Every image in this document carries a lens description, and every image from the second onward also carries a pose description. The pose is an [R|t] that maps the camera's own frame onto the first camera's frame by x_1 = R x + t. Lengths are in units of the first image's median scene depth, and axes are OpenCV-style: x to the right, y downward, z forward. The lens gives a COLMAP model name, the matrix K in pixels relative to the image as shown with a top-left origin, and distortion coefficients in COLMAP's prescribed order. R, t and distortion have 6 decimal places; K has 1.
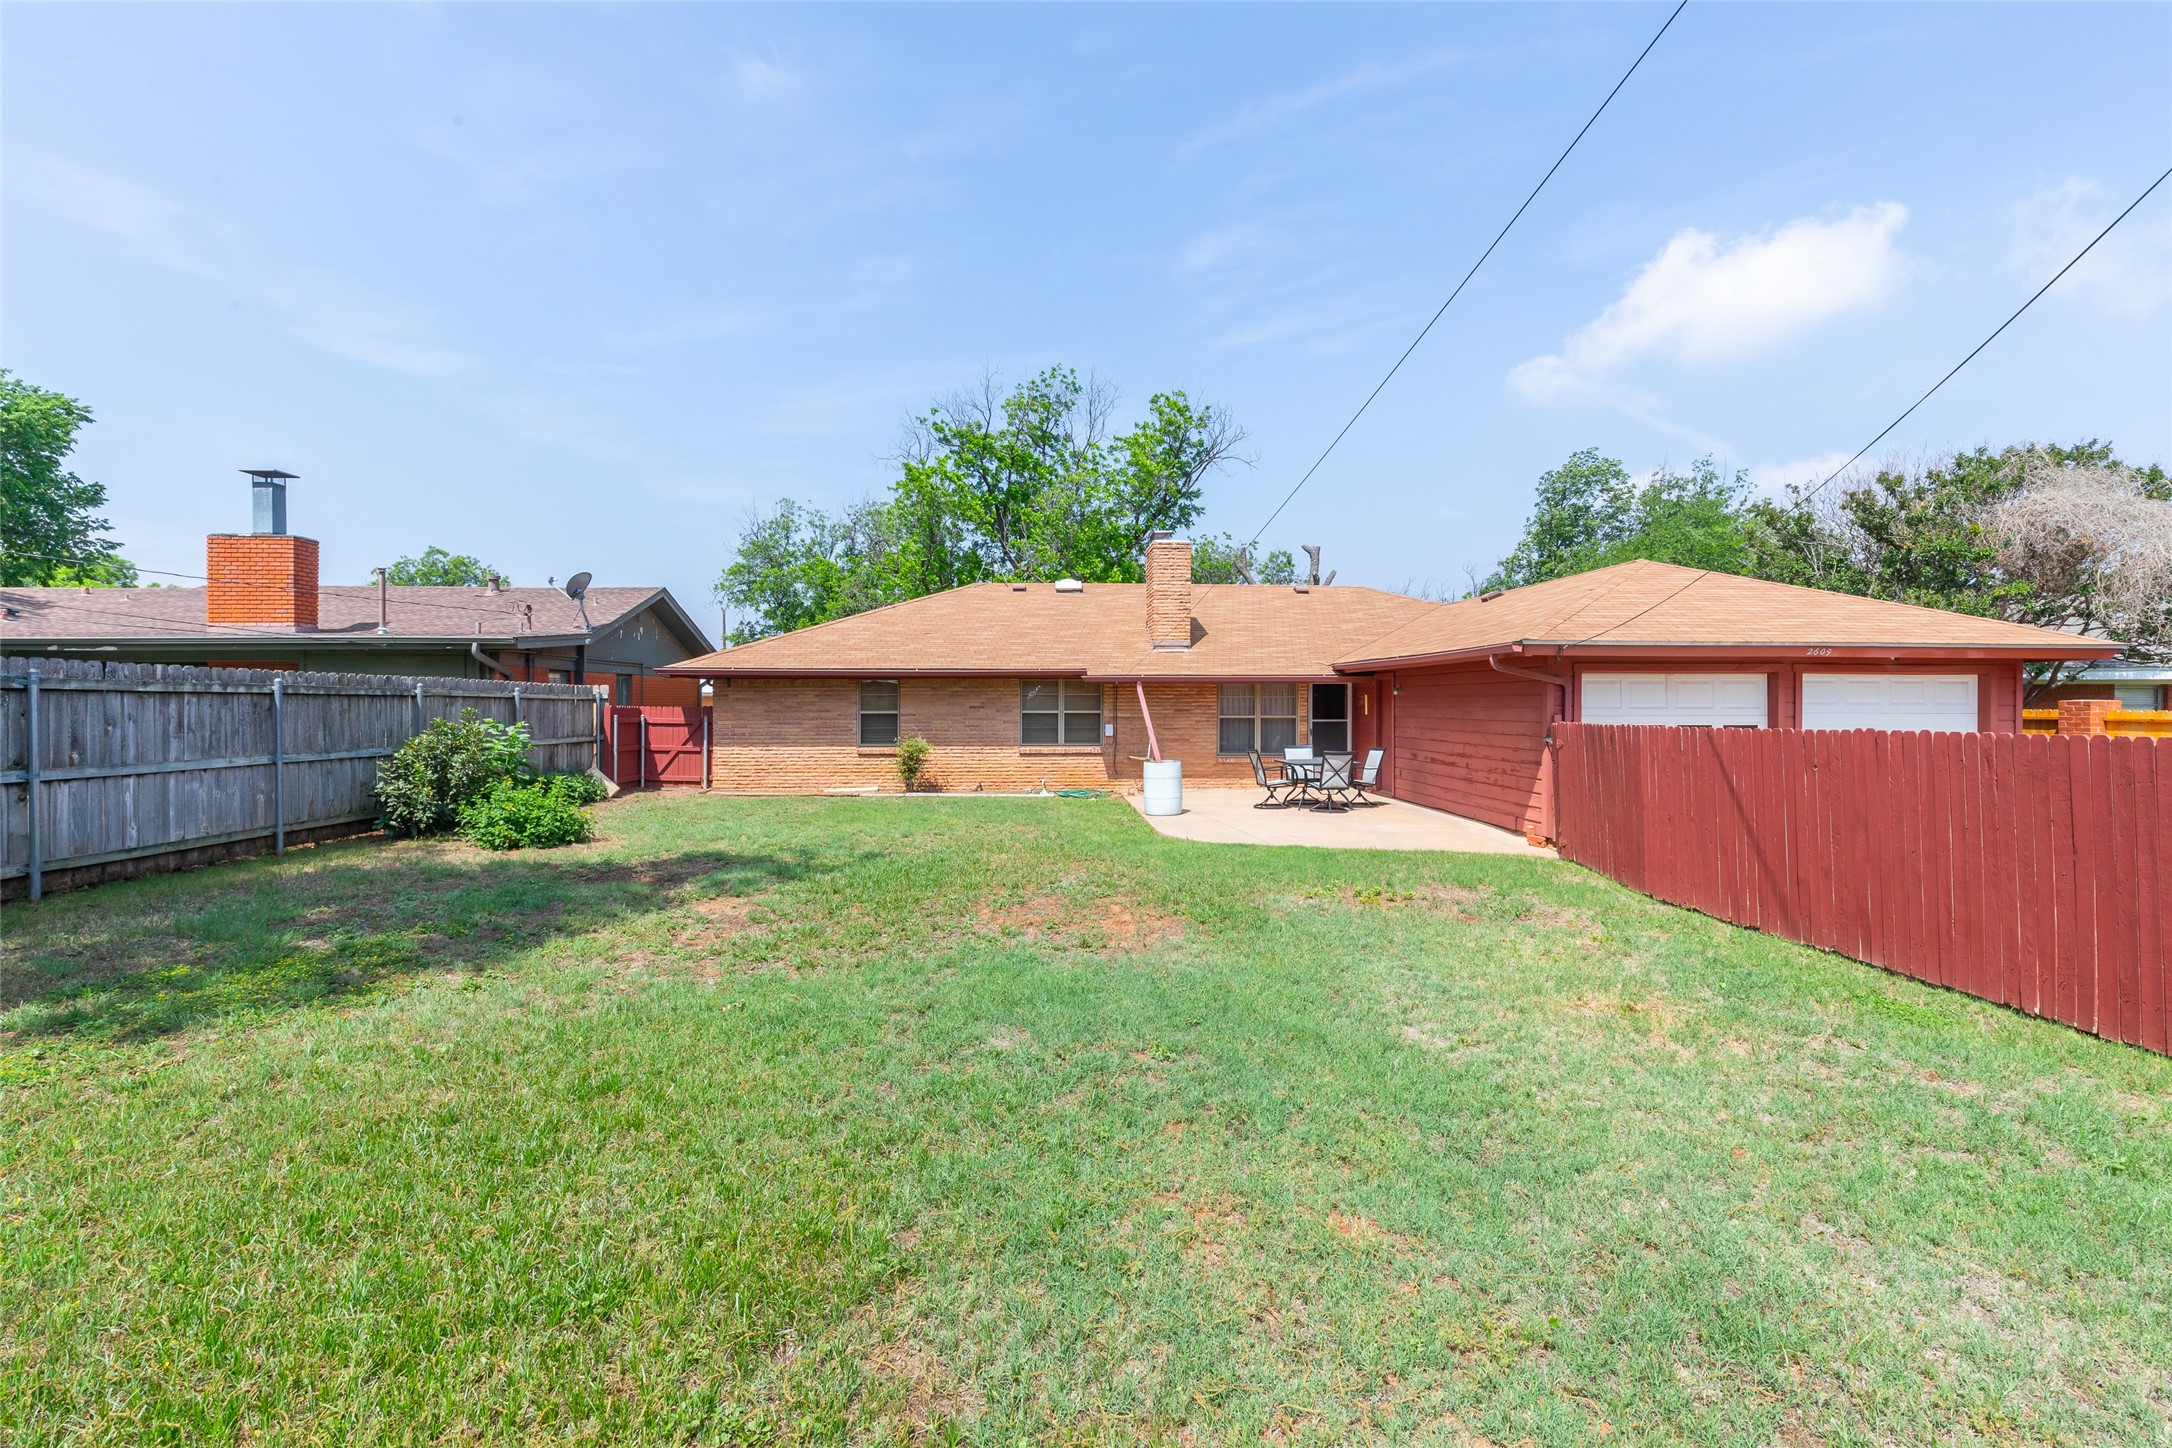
lens RADIAL K [[986.6, 0, 1085.5], [0, 986.6, 711.7], [0, 0, 1]] dist [0.000690, -0.000127]
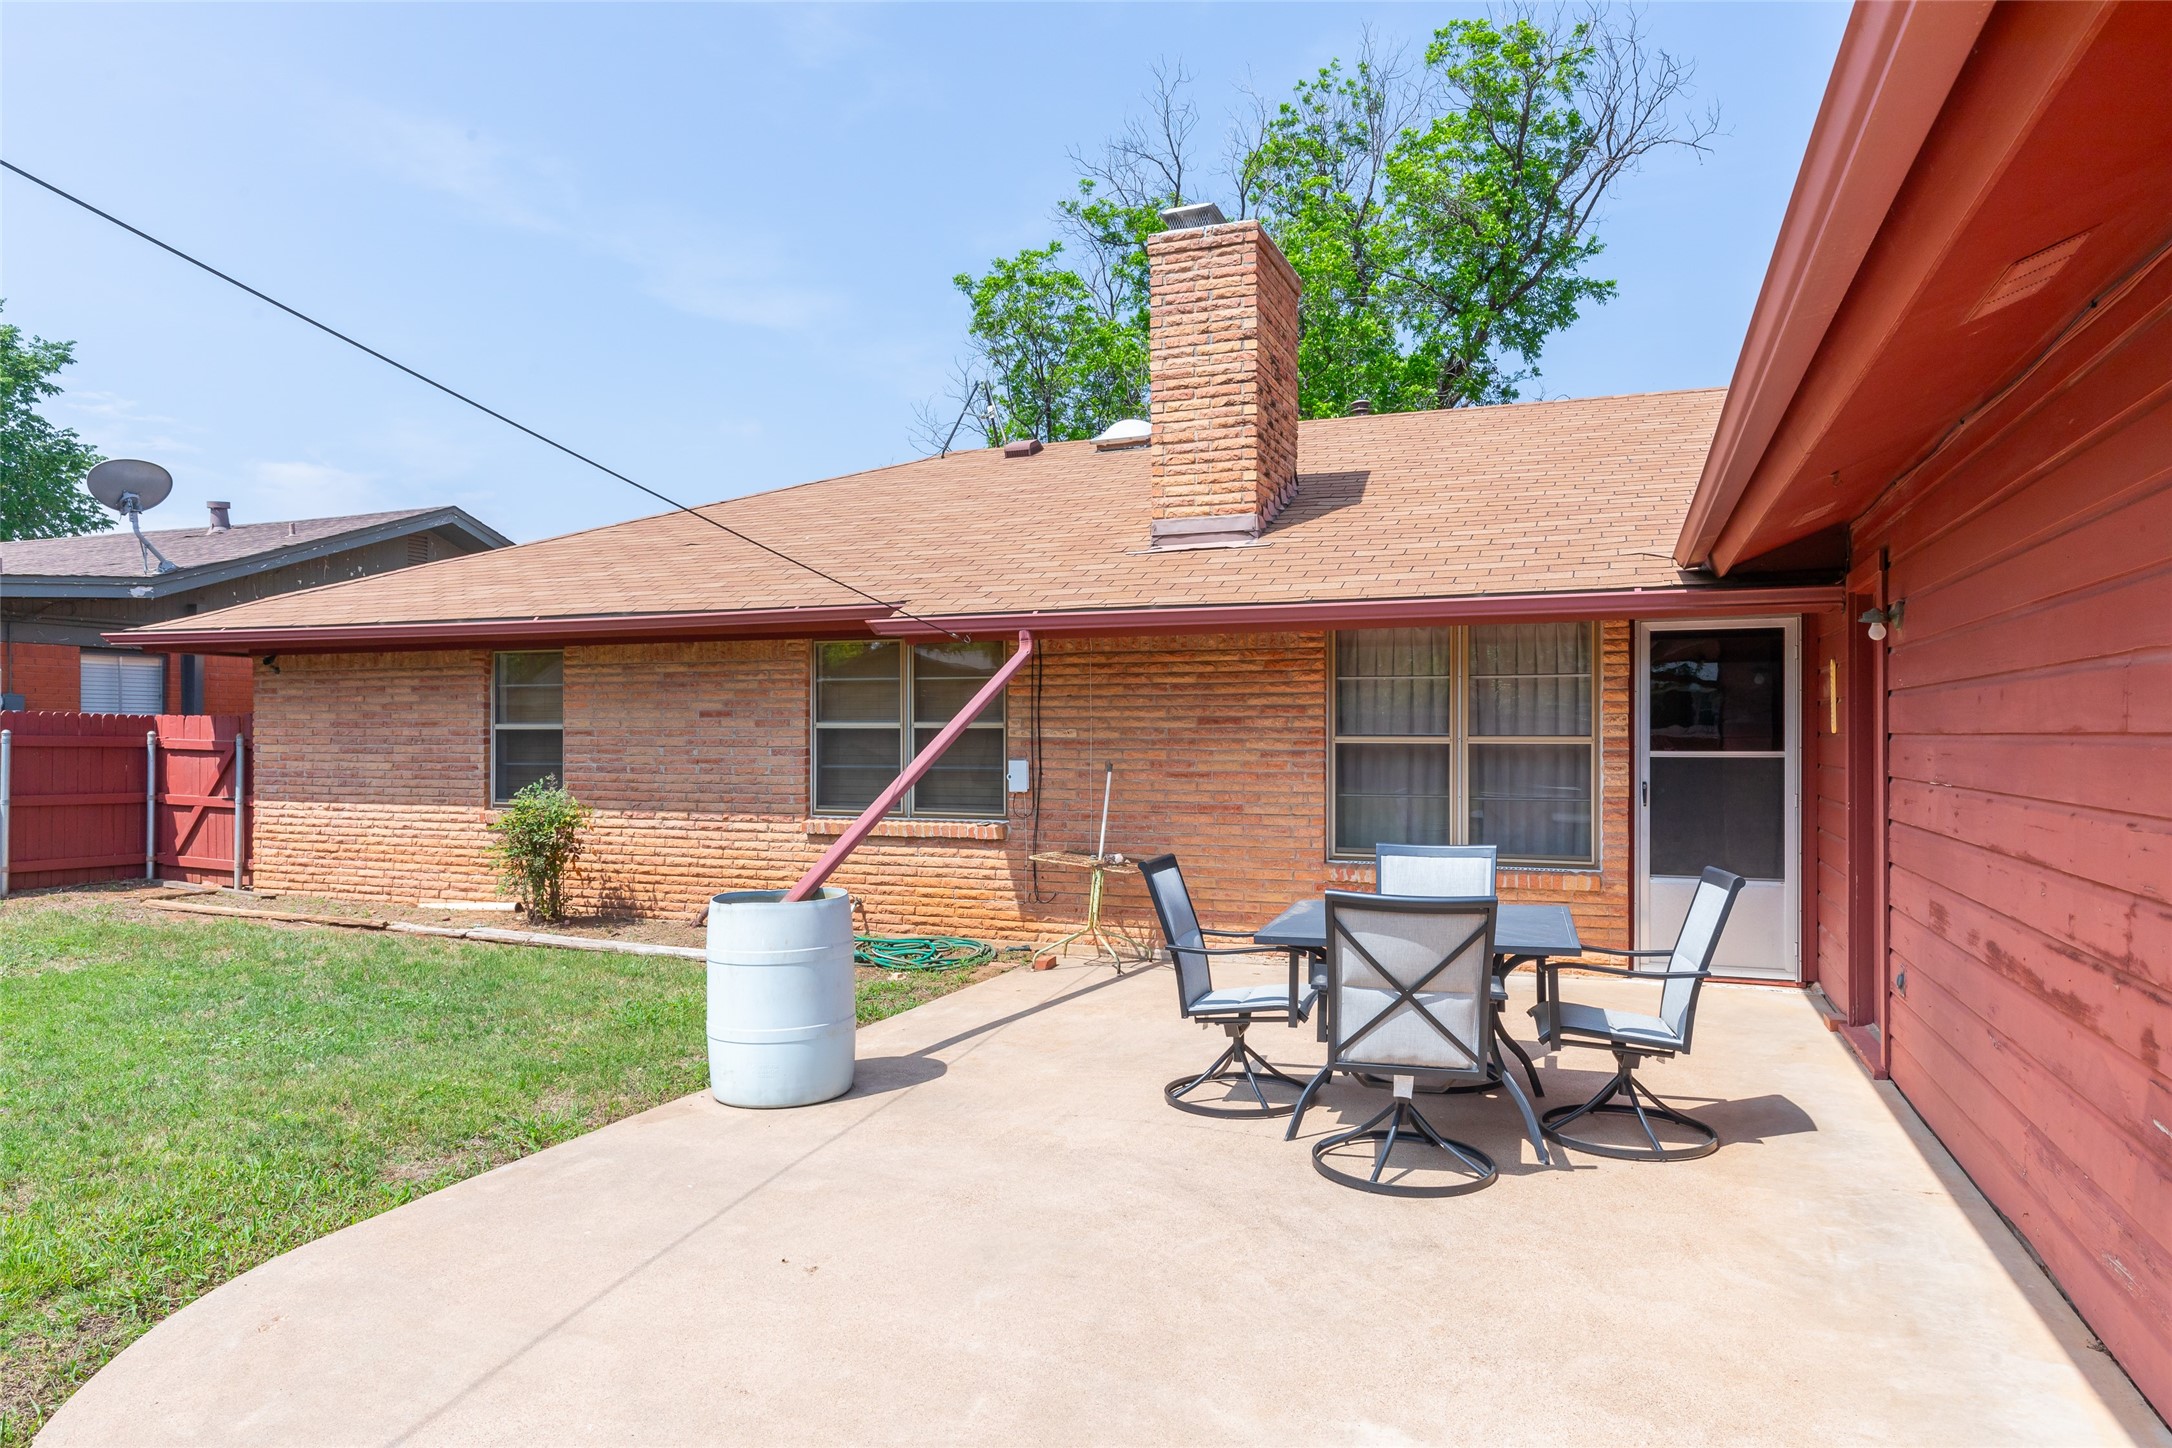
lens RADIAL K [[1331.1, 0, 1086.0], [0, 1331.1, 724.0], [0, 0, 1]] dist [0.004544, 0.000705]
pose [[0.910042, -0.001998, -0.414511, 0.247830], [-0.005931, 0.999823, -0.017842, 0.008270], [0.414474, 0.018696, 0.909869, 0.575326]]
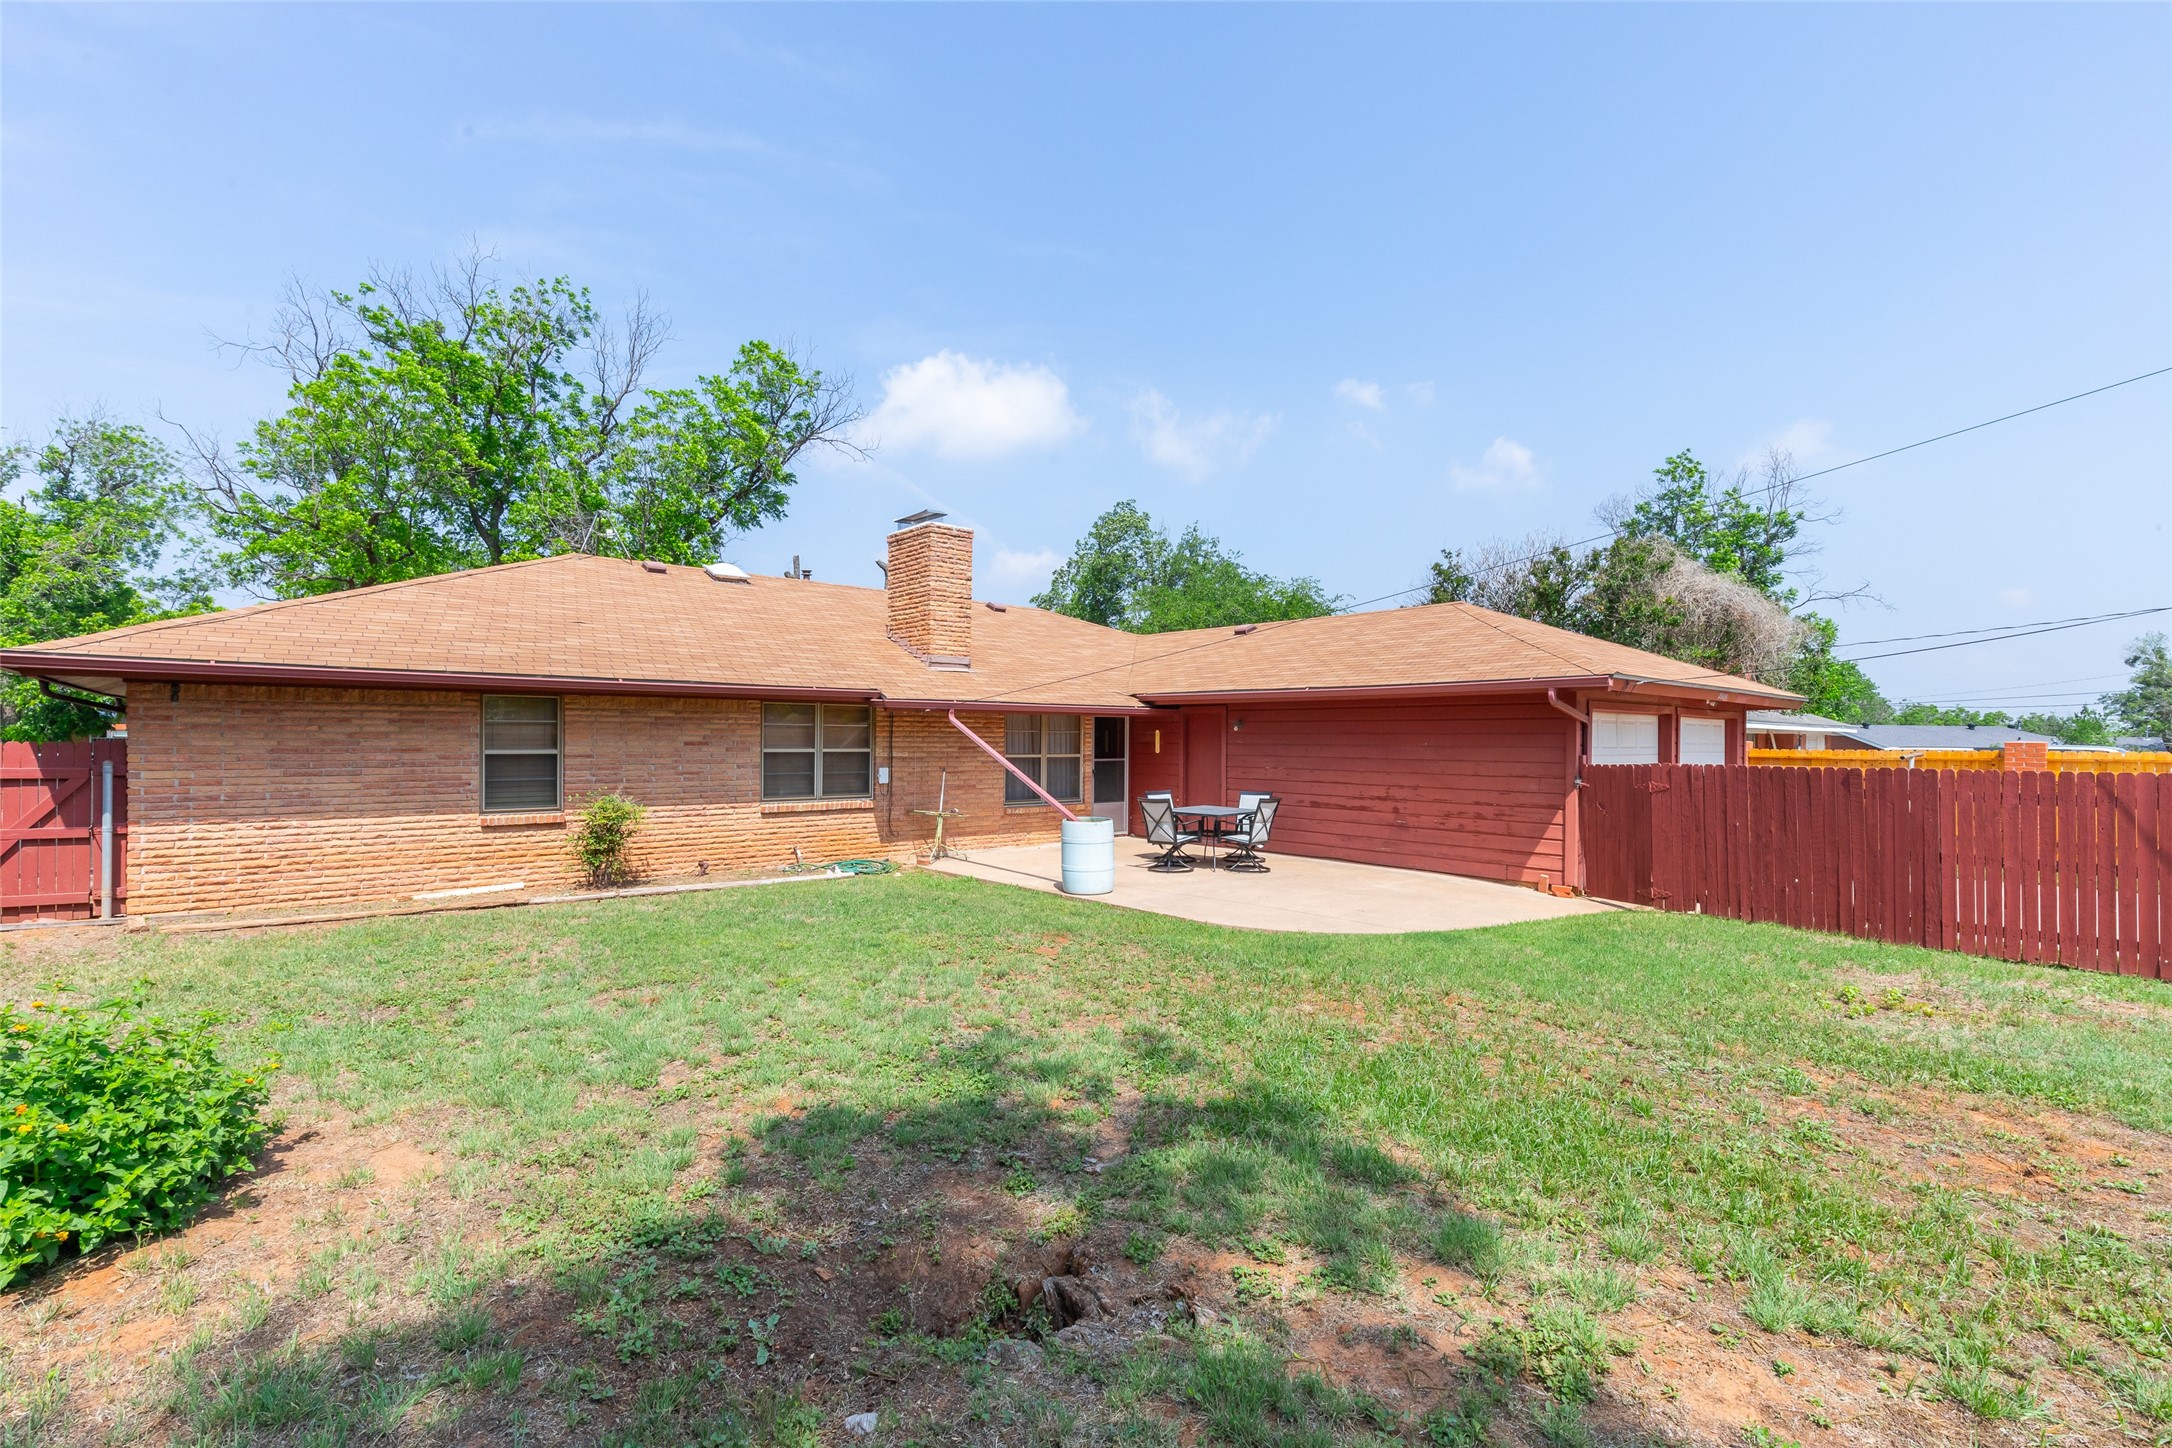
lens RADIAL K [[971.0, 0, 1088.8], [0, 971.0, 743.0], [0, 0, 1]] dist [-0.001131, -0.001042]
pose [[0.794519, 0.002243, 0.607235, -0.289935], [-0.001059, 0.999997, -0.002308, -0.003637], [-0.607238, 0.001190, 0.794519, 0.347776]]
